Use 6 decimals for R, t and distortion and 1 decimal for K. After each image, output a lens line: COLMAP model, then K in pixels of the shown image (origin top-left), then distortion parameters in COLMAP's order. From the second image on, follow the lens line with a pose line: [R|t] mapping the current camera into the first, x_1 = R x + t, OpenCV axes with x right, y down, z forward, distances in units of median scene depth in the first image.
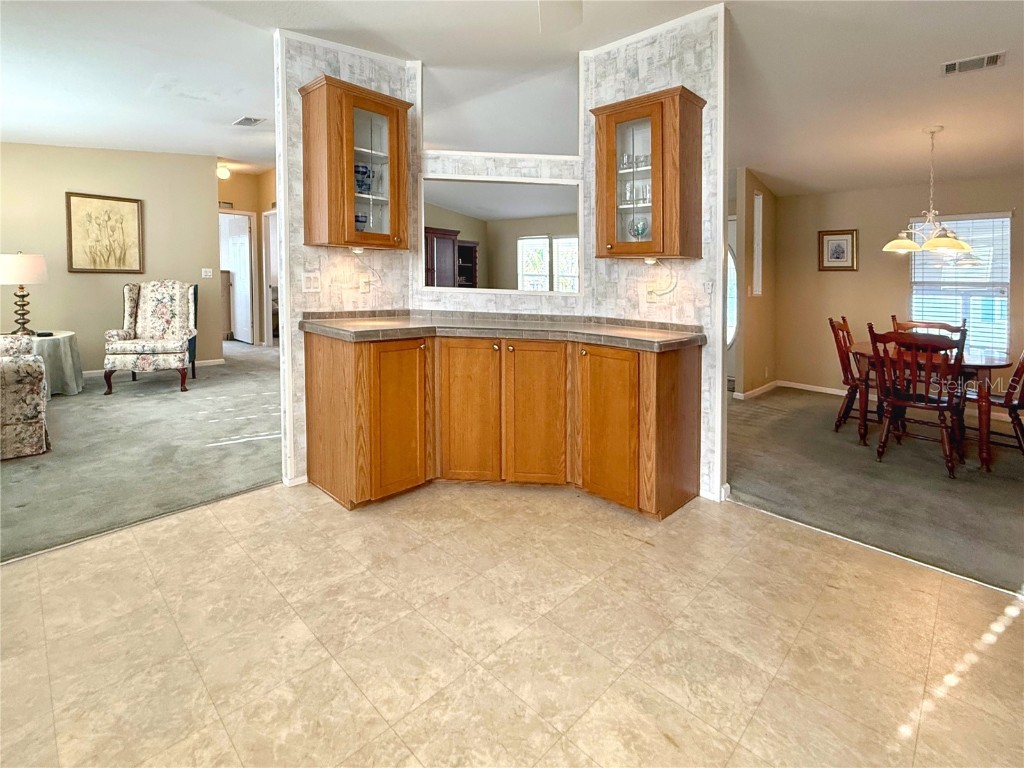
lens RADIAL K [[580.6, 0, 512.6], [0, 580.6, 356.1], [0, 0, 1]] dist [-0.003016, 0.000136]
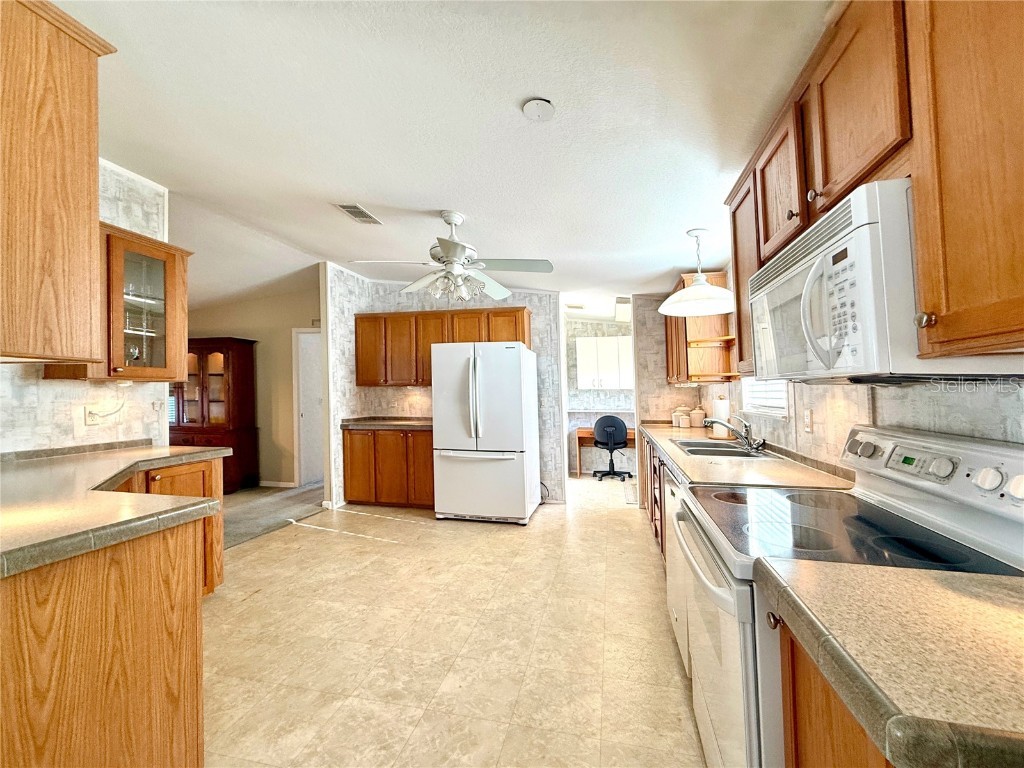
lens RADIAL K [[412.4, 0, 512.0], [0, 412.4, 384.0], [0, 0, 1]] dist [-0.000840, -0.000063]
pose [[-0.582481, -0.013531, 0.812731, -1.030246], [0.087938, 0.992944, 0.079557, -0.216487], [-0.808073, 0.117811, -0.577181, 1.160557]]
